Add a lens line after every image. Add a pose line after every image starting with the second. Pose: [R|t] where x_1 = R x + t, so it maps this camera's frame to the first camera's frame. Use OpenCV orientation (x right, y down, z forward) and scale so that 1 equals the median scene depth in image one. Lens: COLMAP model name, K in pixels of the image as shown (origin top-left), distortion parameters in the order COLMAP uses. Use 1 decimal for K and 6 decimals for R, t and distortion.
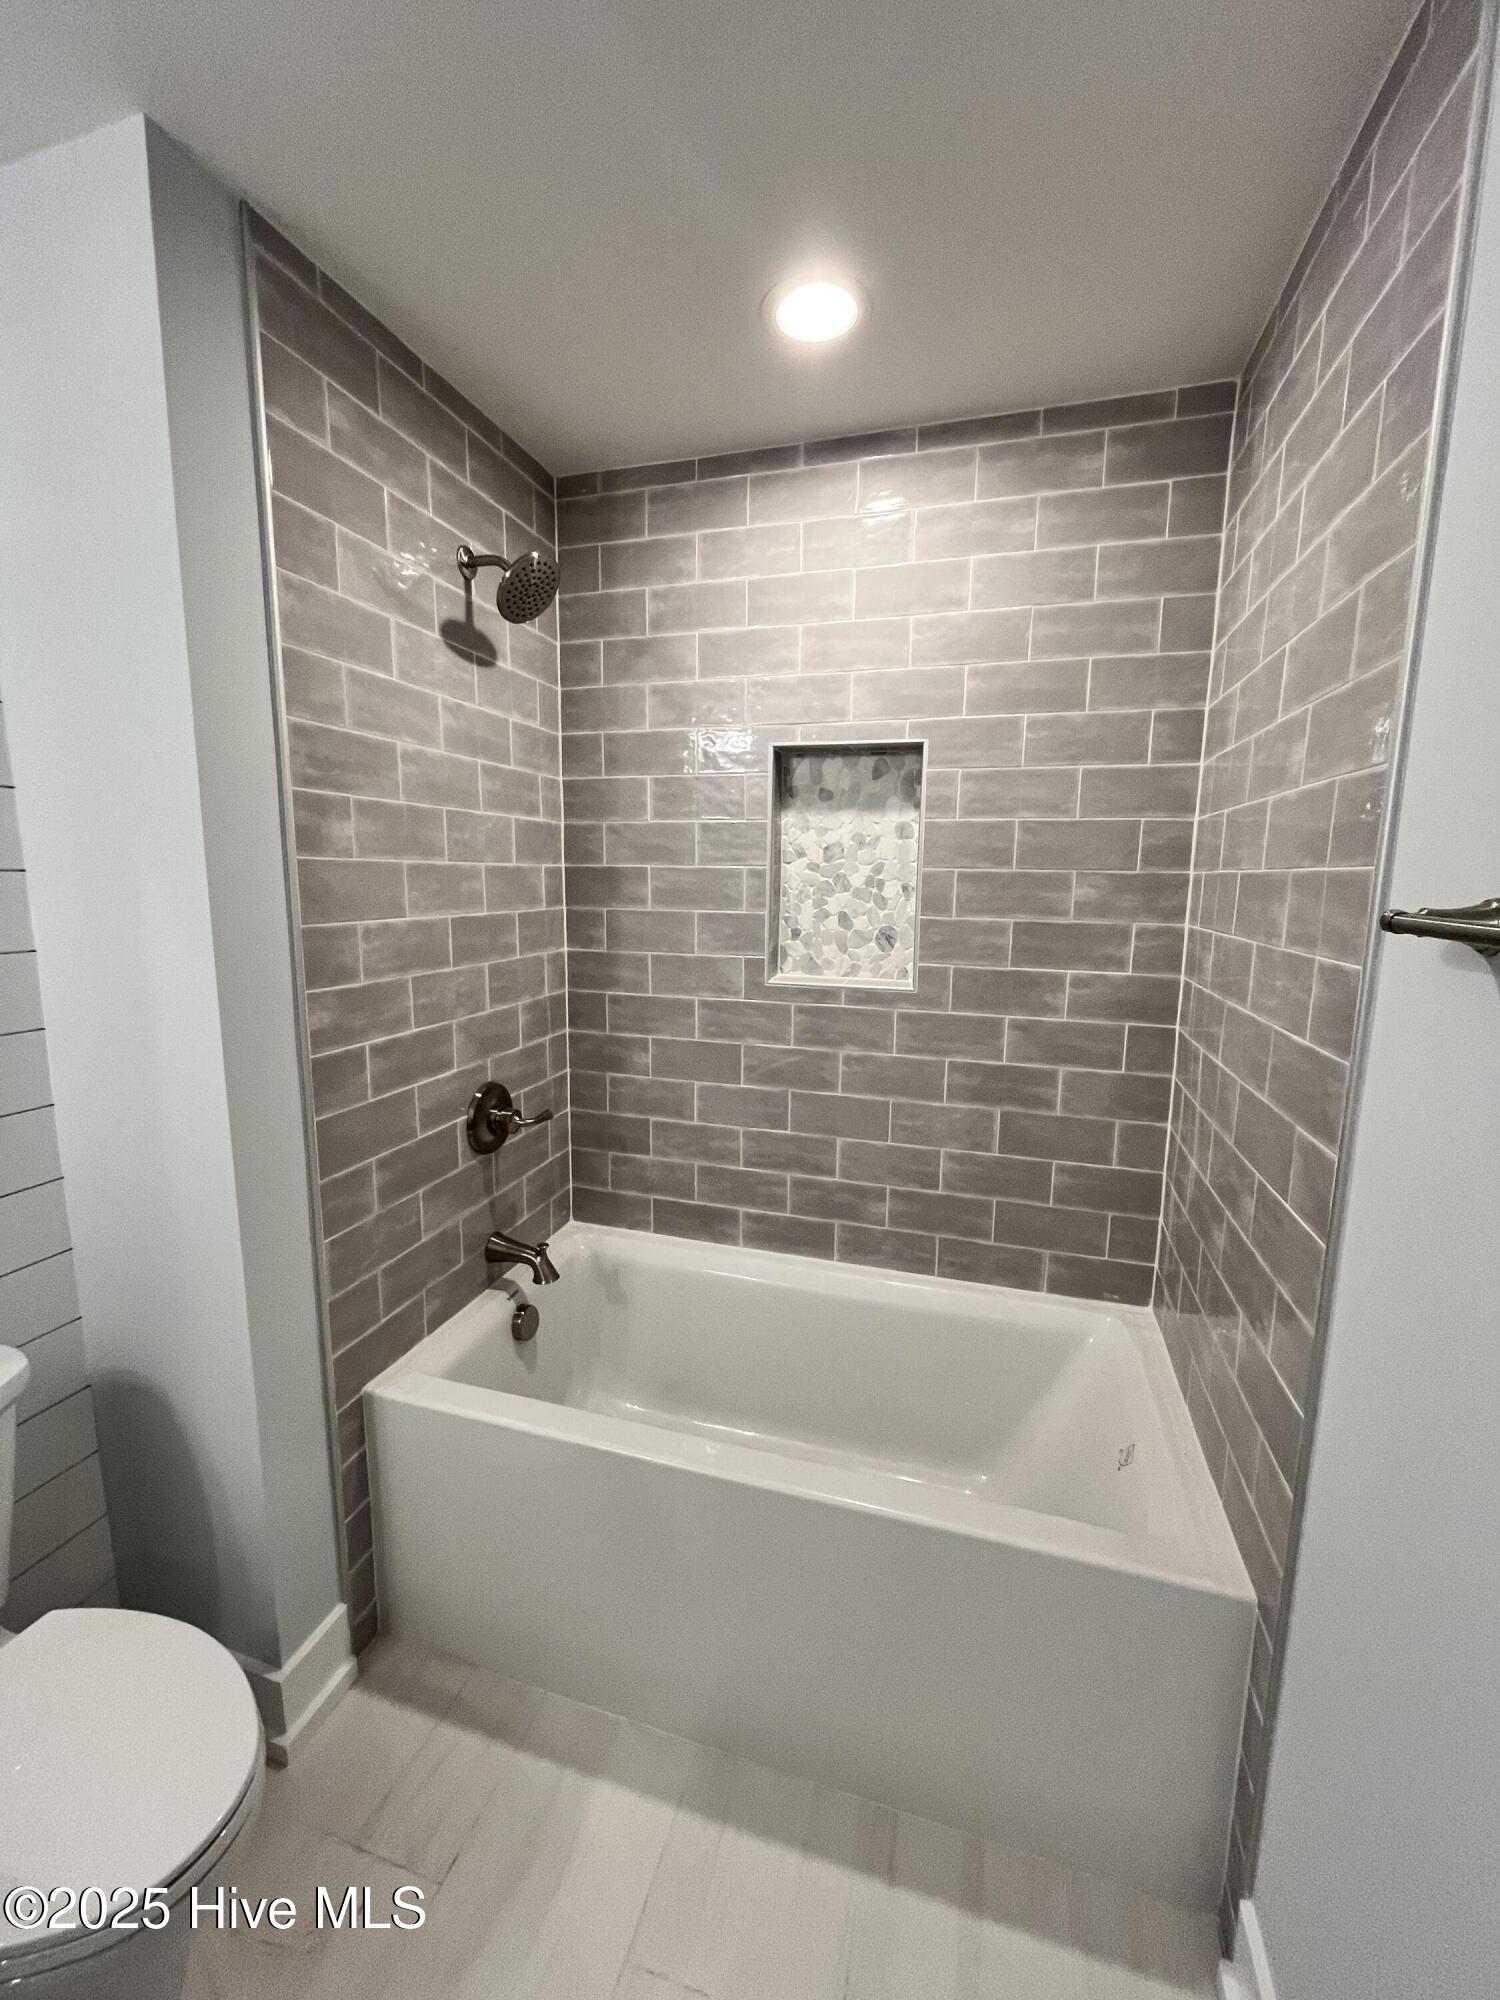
lens RADIAL K [[813.8, 0, 750.6], [0, 813.8, 996.7], [0, 0, 1]] dist [-0.001166, -0.000370]
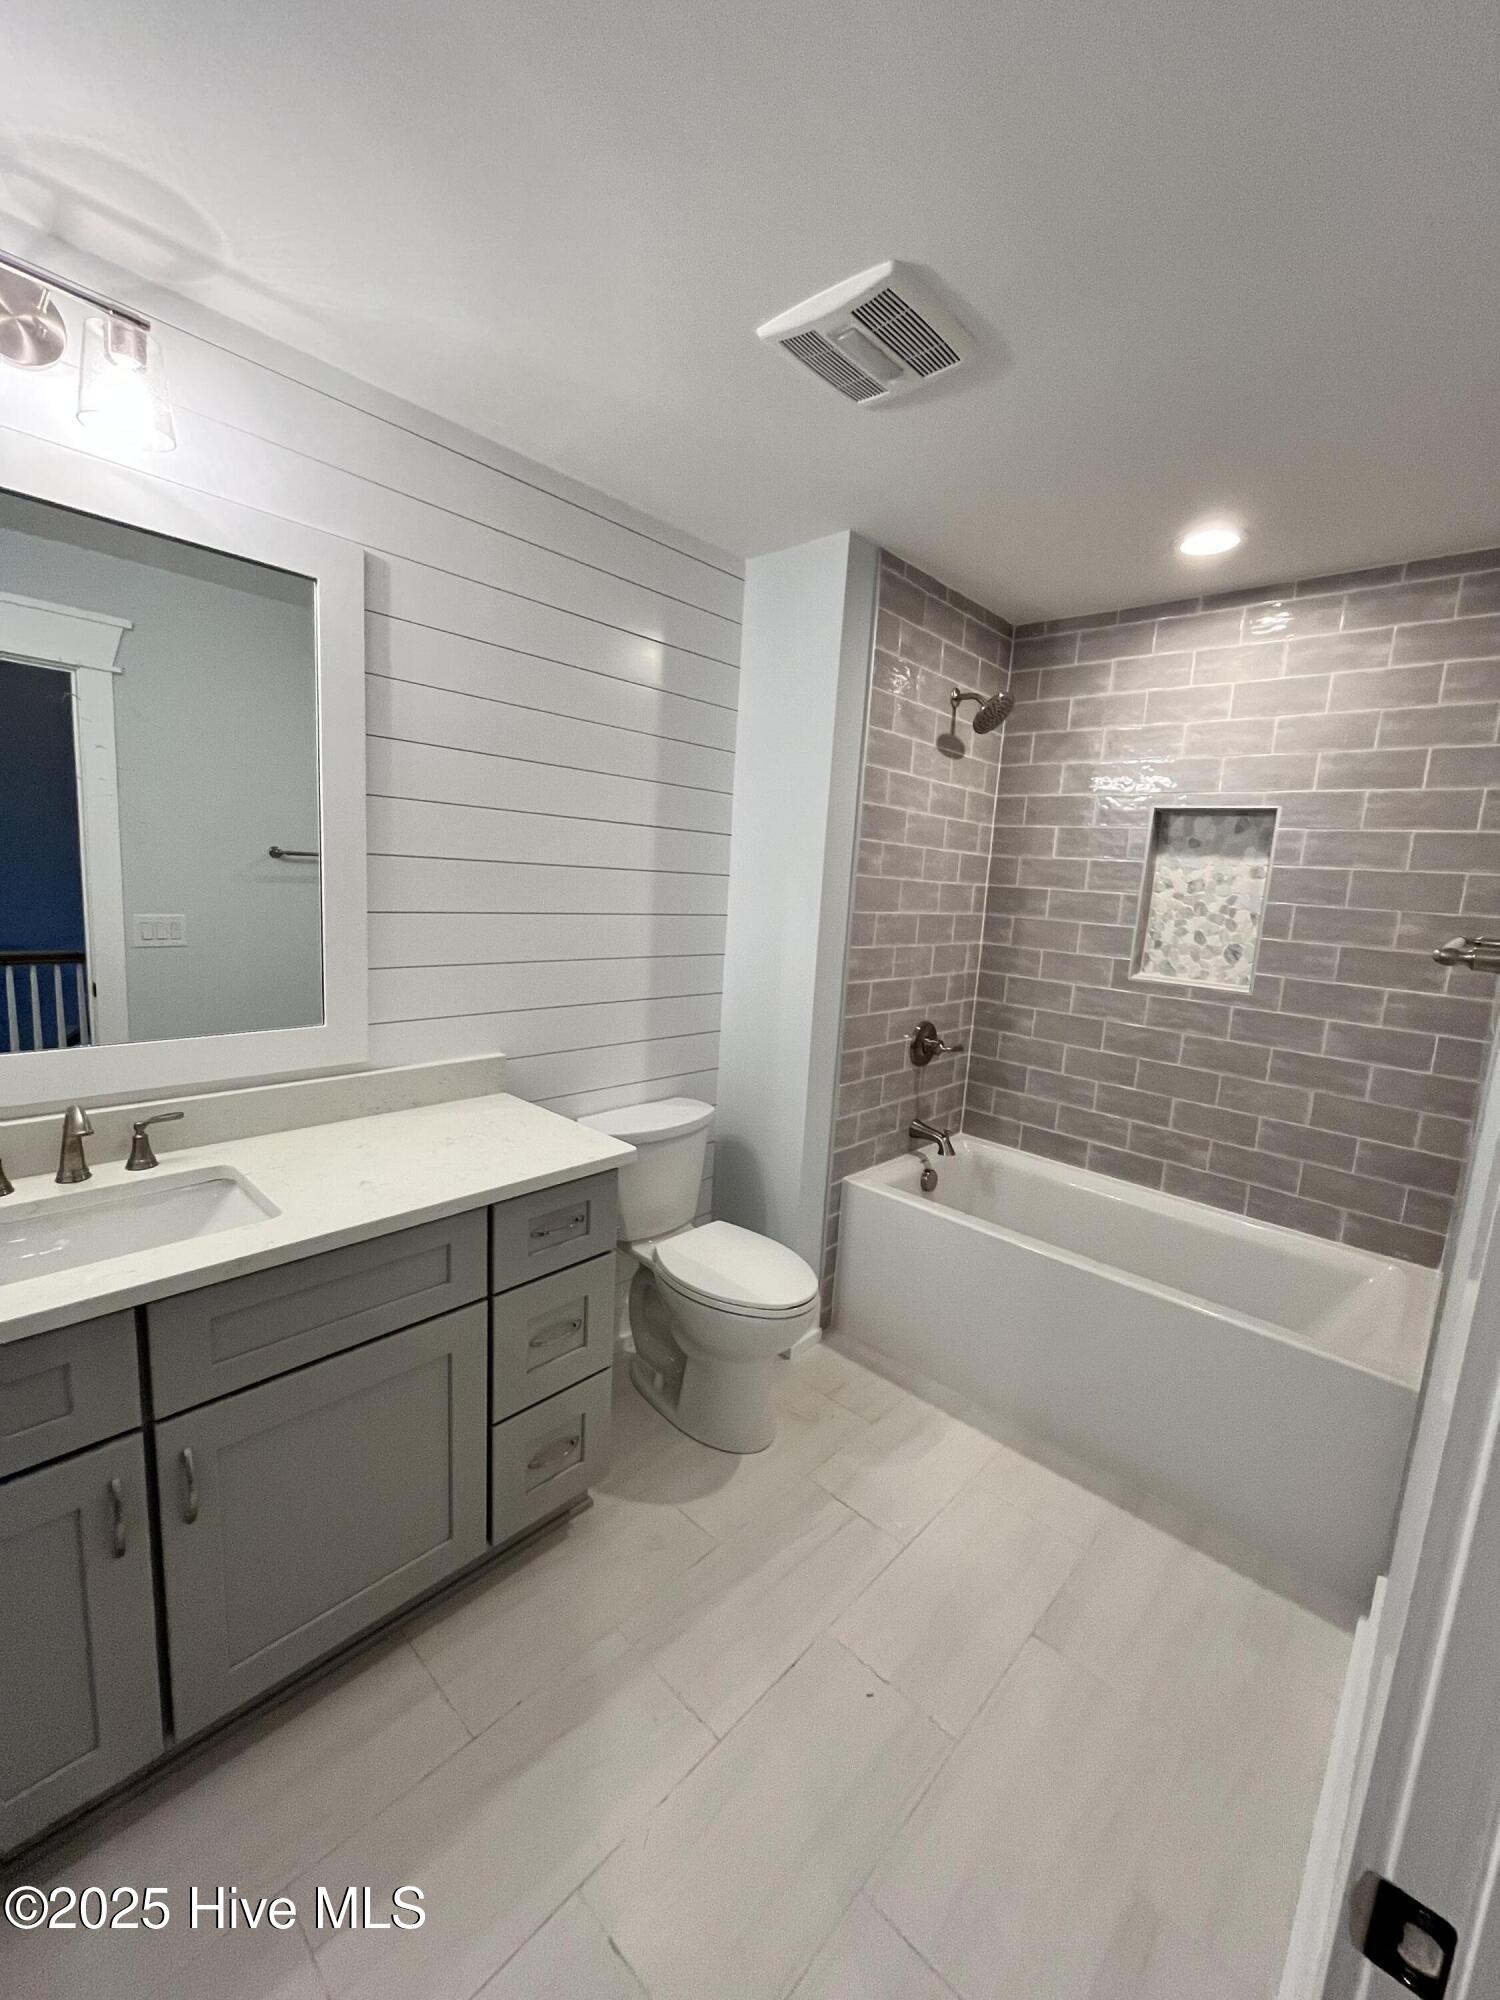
lens RADIAL K [[813.8, 0, 750.6], [0, 813.8, 996.7], [0, 0, 1]] dist [-0.001166, -0.000370]
pose [[0.896695, 0.110619, -0.428603, 0.040757], [-0.117747, 0.992994, 0.009941, 0.081140], [0.426700, 0.041552, 0.903438, -0.546855]]
